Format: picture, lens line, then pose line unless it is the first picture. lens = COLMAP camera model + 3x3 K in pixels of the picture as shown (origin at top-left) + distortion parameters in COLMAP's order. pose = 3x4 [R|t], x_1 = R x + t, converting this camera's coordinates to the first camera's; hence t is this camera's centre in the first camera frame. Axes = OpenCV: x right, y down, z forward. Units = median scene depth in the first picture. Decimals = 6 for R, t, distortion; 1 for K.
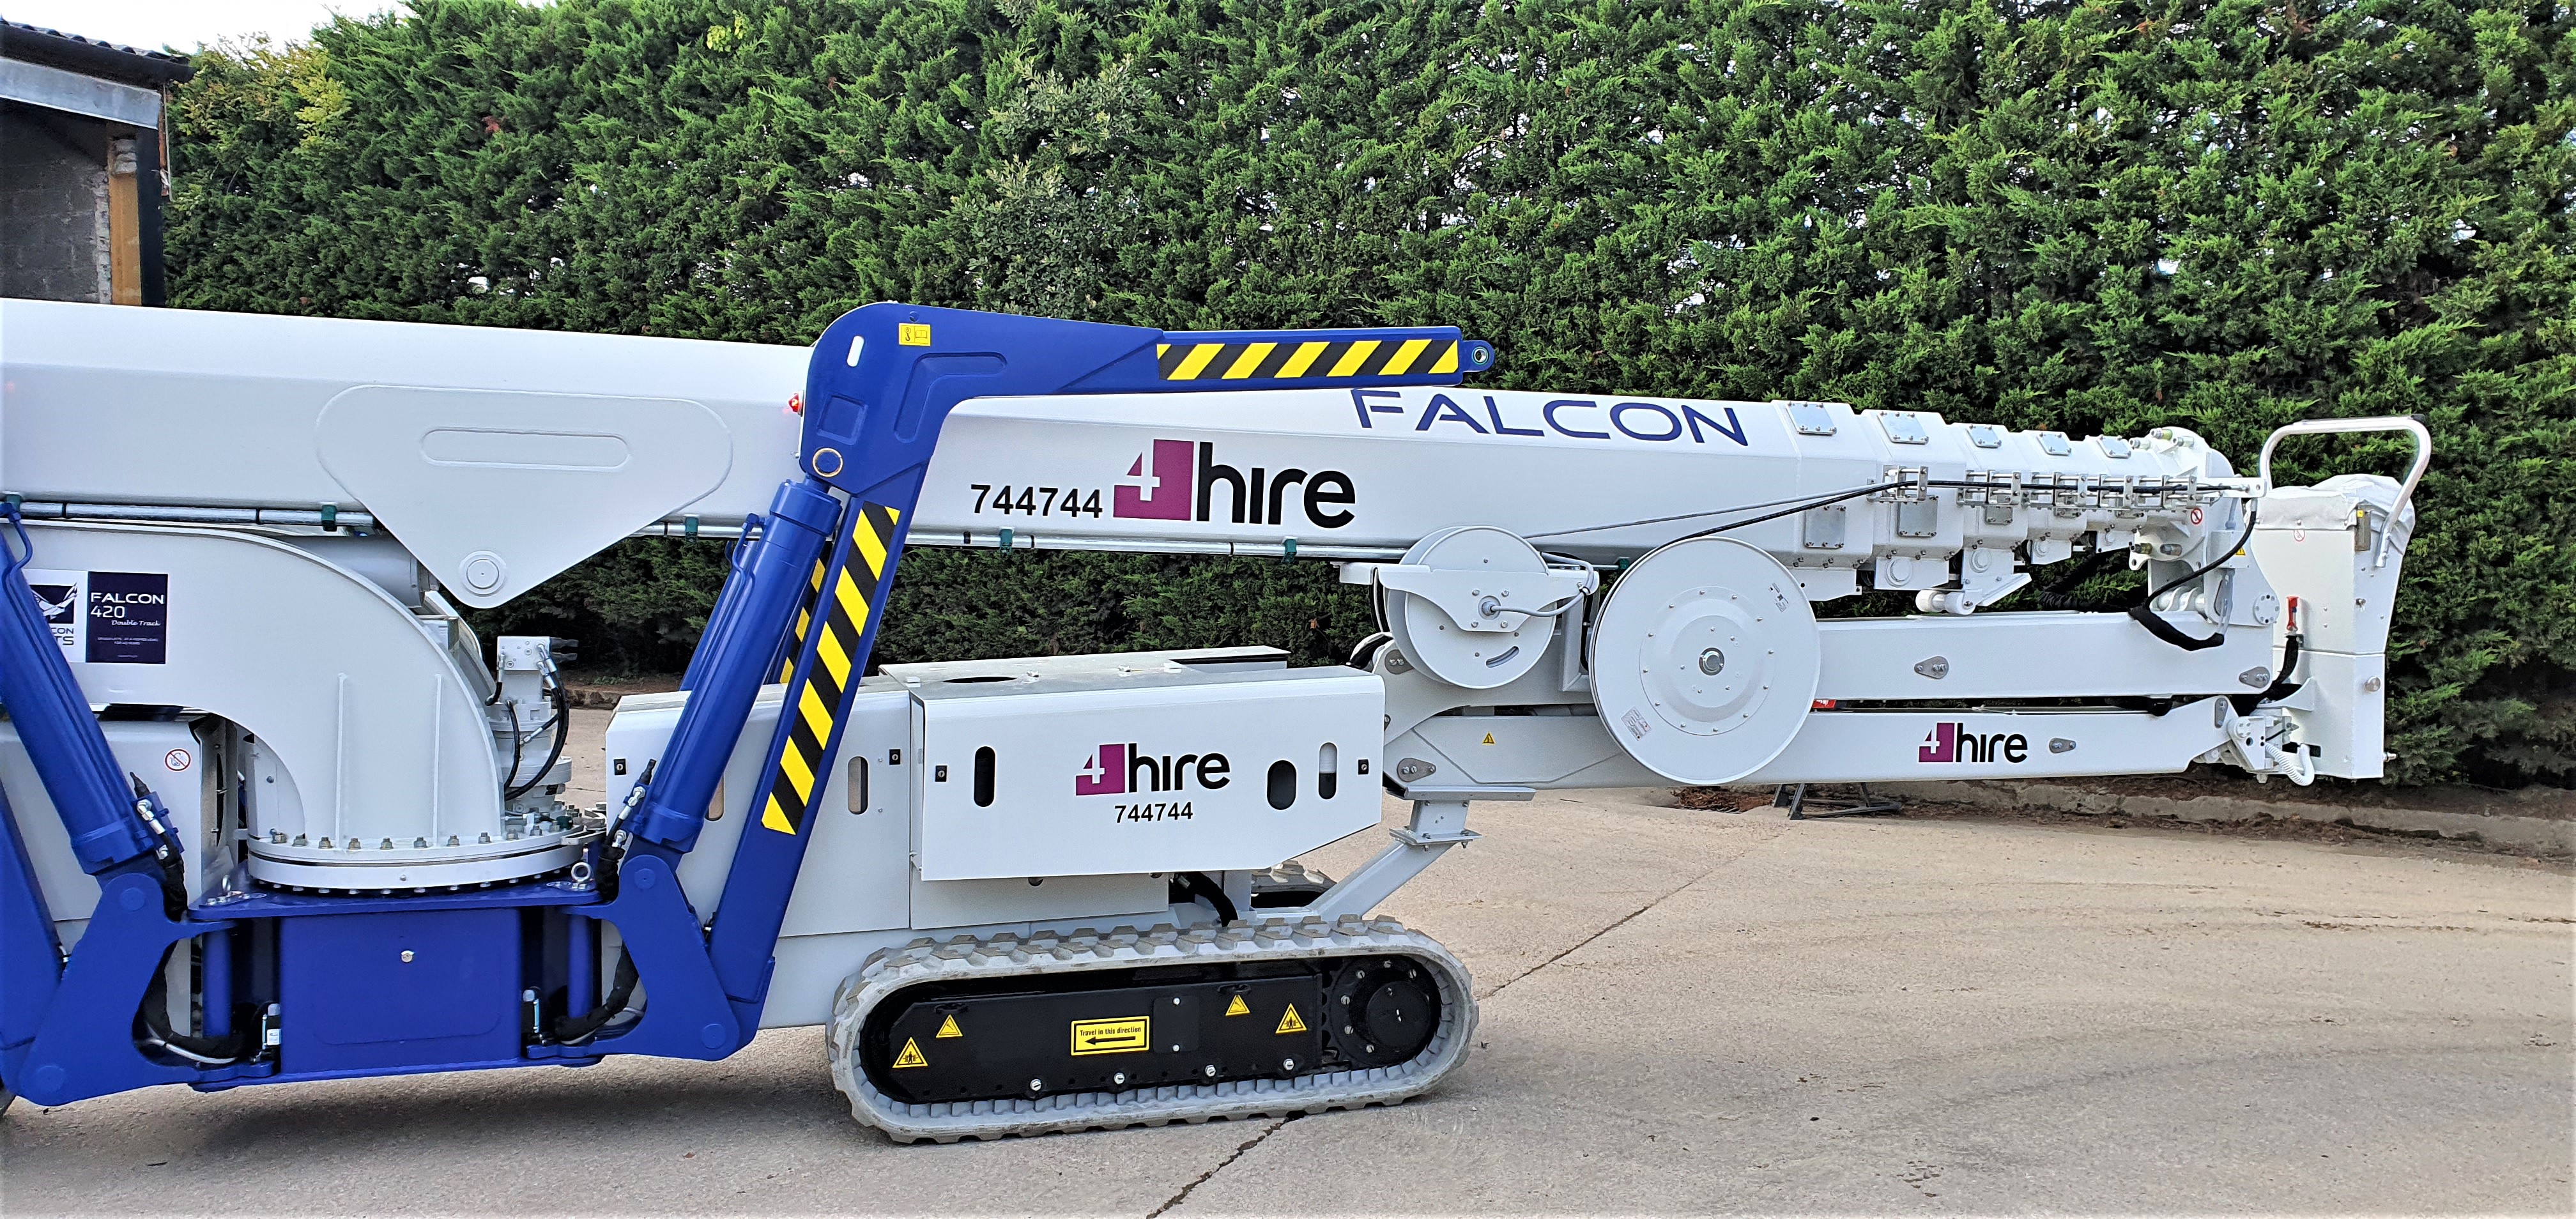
lens RADIAL K [[1978.3, 0, 1330.3], [0, 1978.3, 604.3], [0, 0, 1]] dist [0.080532, -0.157178]
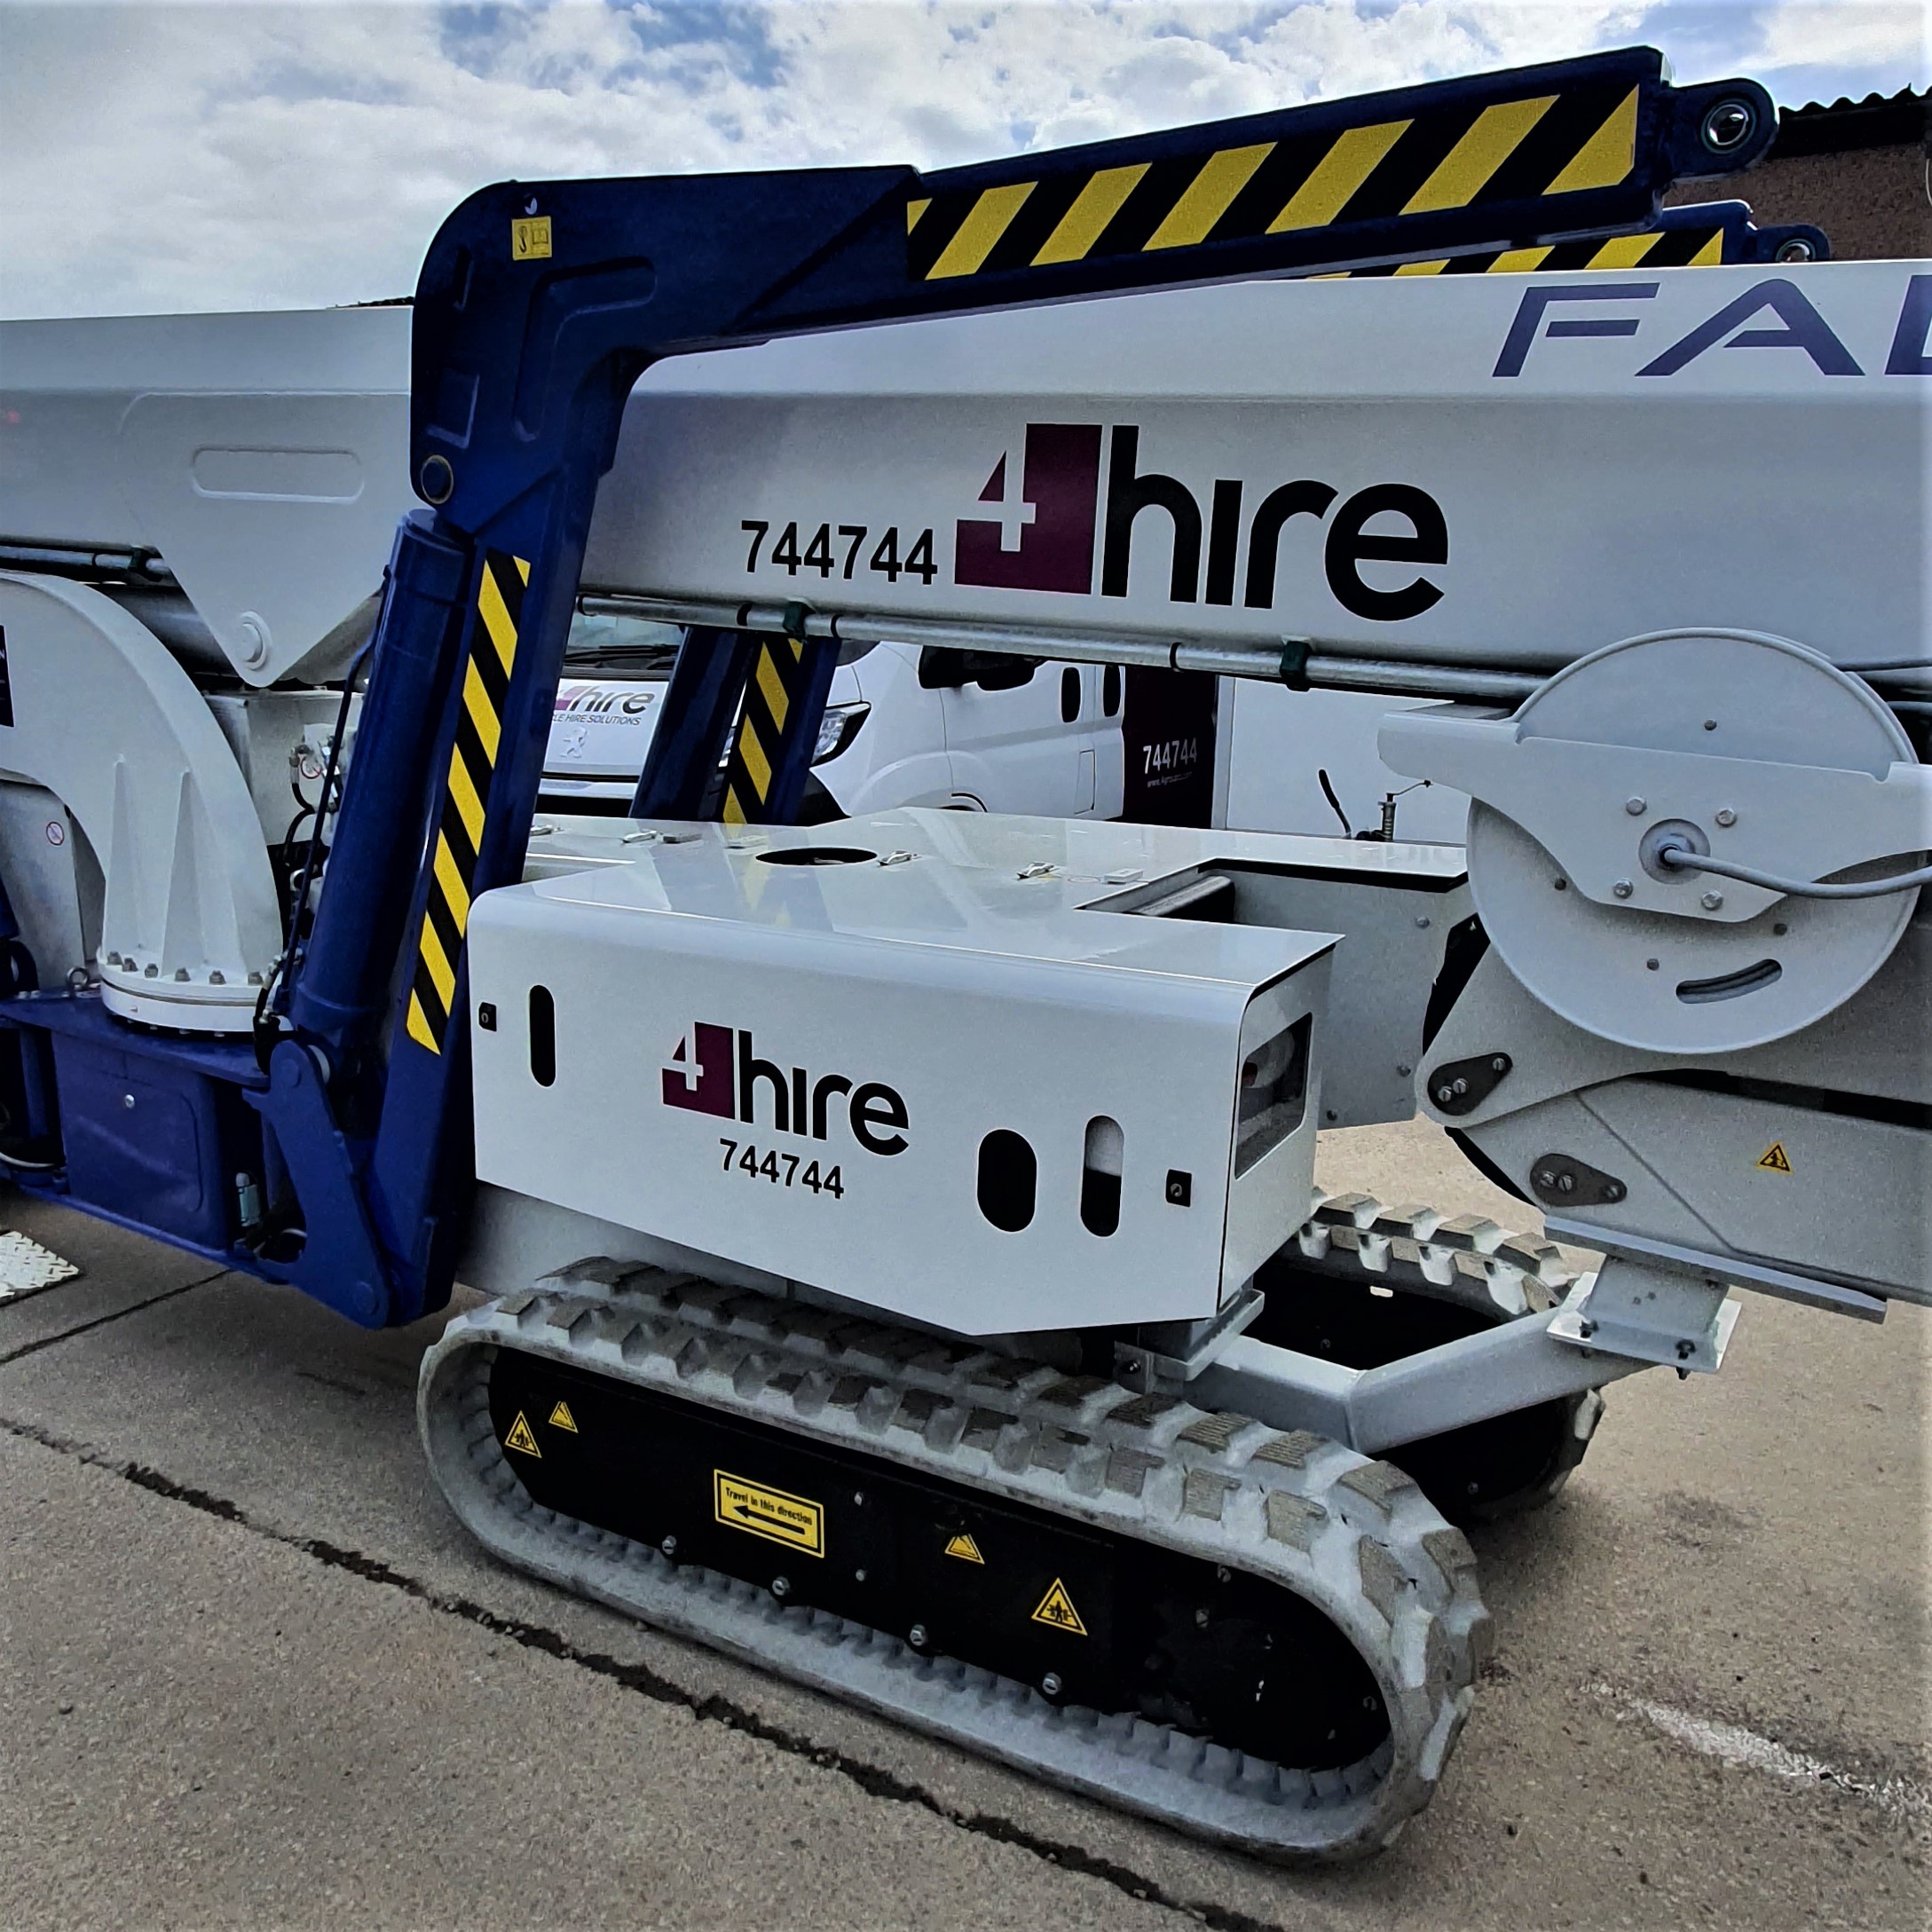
lens RADIAL K [[1604.1, 0, 1030.2], [0, 1604.1, 974.3], [0, 0, 1]] dist [-0.013815, -0.002901]
pose [[0.660105, 0.191653, -0.726313, 0.233057], [-0.058598, 0.977096, 0.204570, -0.031438], [0.748884, -0.092477, 0.656217, 0.737792]]
